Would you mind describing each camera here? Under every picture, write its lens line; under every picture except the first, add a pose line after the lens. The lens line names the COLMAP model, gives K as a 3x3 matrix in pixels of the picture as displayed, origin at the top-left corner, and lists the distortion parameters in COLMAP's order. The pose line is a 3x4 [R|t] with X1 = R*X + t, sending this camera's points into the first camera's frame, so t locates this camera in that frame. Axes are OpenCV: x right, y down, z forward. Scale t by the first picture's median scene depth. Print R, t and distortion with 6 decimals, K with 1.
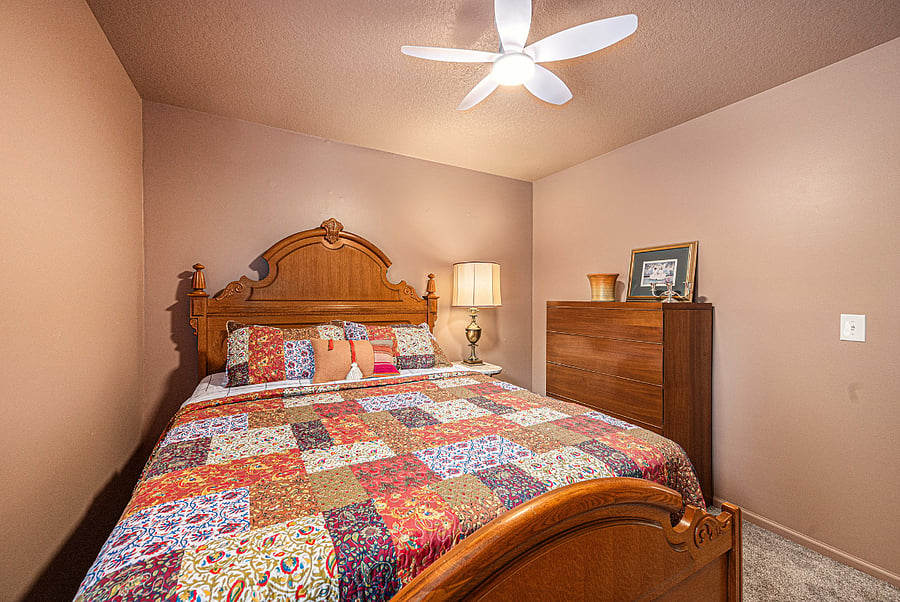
lens RADIAL K [[360.1, 0, 449.9], [0, 360.1, 301.0], [0, 0, 1]] dist [0.001431, 0.000031]
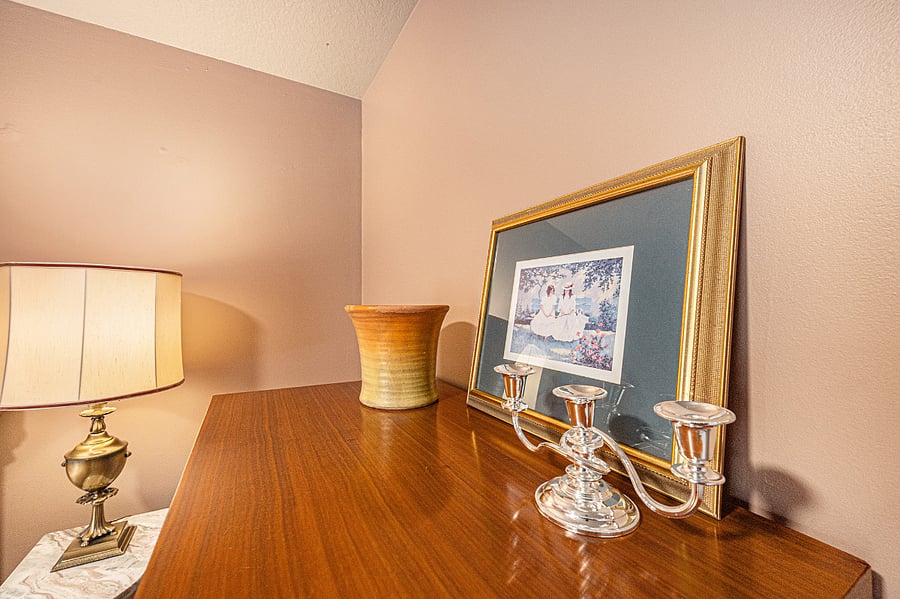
lens RADIAL K [[360.1, 0, 450.1], [0, 360.1, 301.1], [0, 0, 1]] dist [0.001431, 0.000031]
pose [[0.999938, -0.007808, -0.007938, 0.520008], [0.007748, 0.999941, -0.007549, -0.083475], [0.007996, 0.007487, 0.999940, 0.784600]]
